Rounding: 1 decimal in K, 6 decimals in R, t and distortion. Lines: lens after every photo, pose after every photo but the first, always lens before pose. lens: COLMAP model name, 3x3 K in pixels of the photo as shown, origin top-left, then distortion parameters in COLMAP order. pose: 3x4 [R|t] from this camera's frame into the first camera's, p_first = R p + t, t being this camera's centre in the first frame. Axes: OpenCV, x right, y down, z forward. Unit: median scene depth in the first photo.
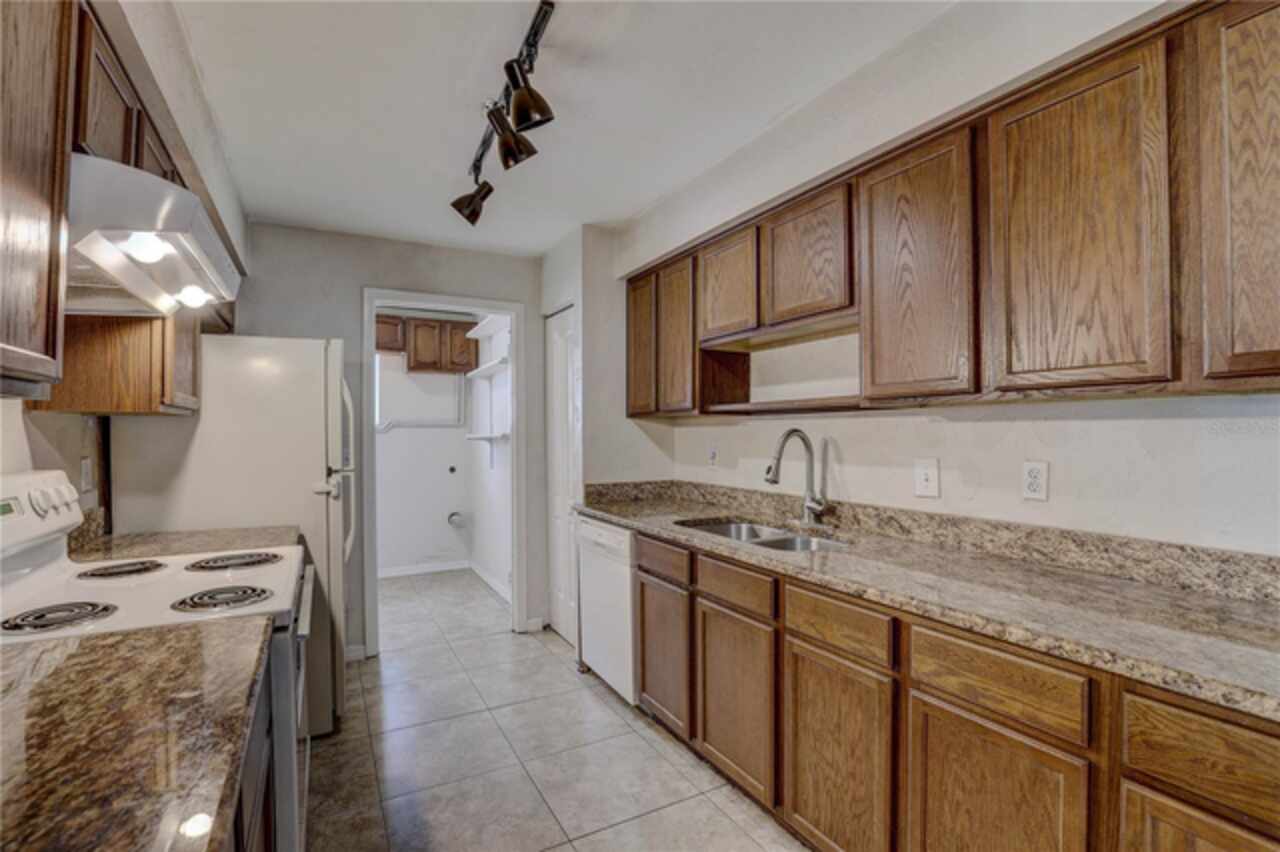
lens RADIAL K [[583.4, 0, 643.7], [0, 583.4, 430.8], [0, 0, 1]] dist [-0.030898, 0.001795]
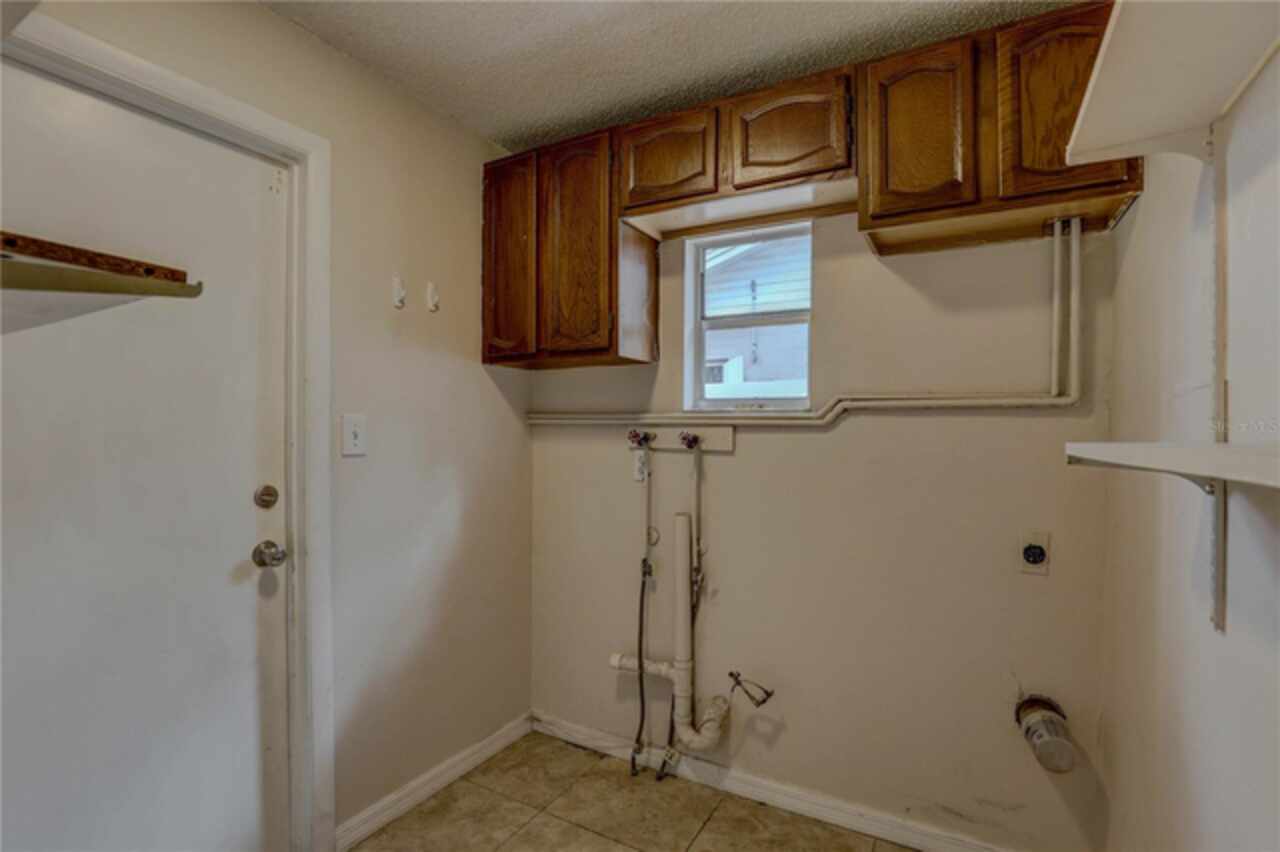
lens RADIAL K [[583.4, 0, 642.3], [0, 583.4, 426.0], [0, 0, 1]] dist [-0.030898, 0.001795]
pose [[0.531916, 0.013500, -0.846690, -0.418703], [-0.001905, 0.999889, 0.014746, -0.008422], [0.846795, -0.006231, 0.531883, 1.506858]]
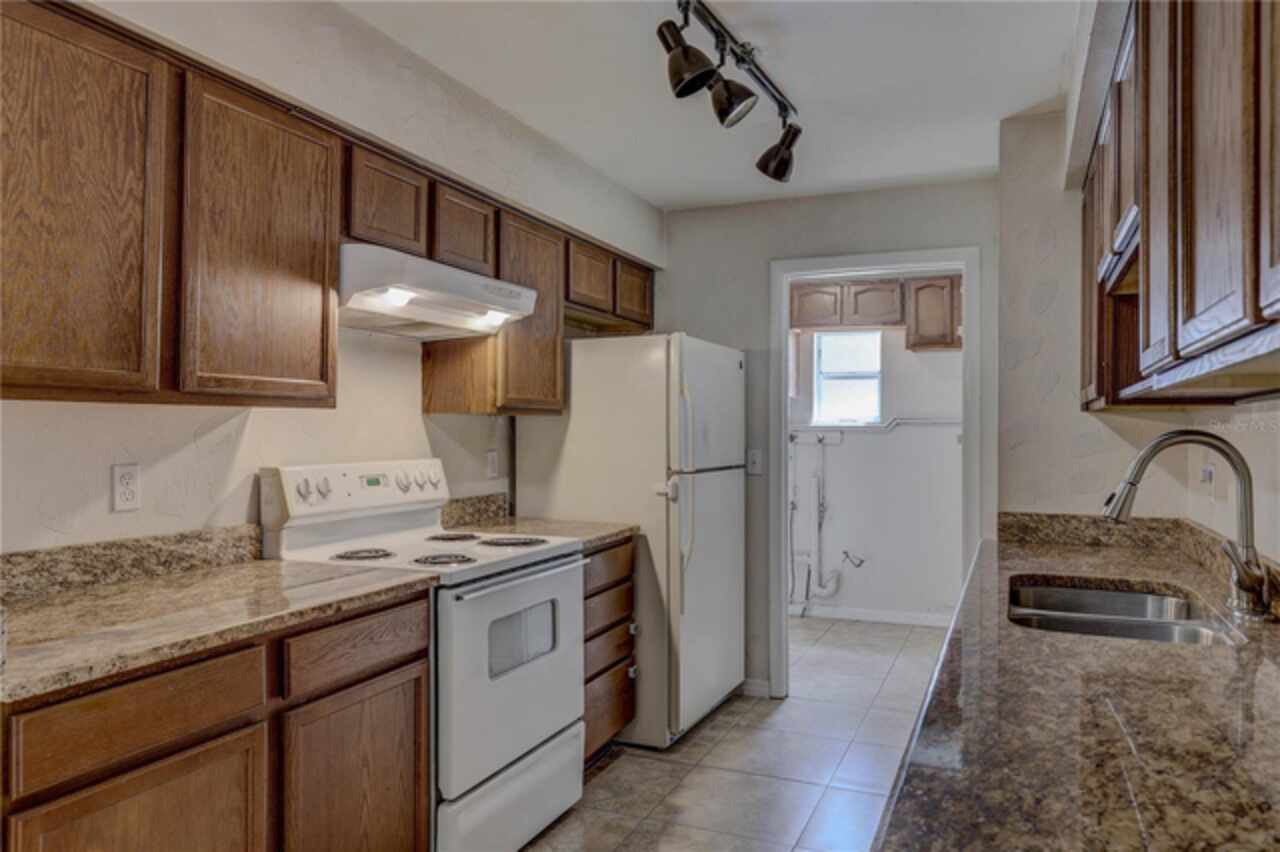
lens RADIAL K [[867.3, 0, 639.6], [0, 867.3, 429.7], [0, 0, 1]] dist [0.003179, 0.001738]
pose [[0.614113, 0.004302, -0.789206, 0.544746], [-0.004628, 0.999988, 0.001850, -0.002127], [0.789205, 0.002516, 0.614125, 0.083214]]
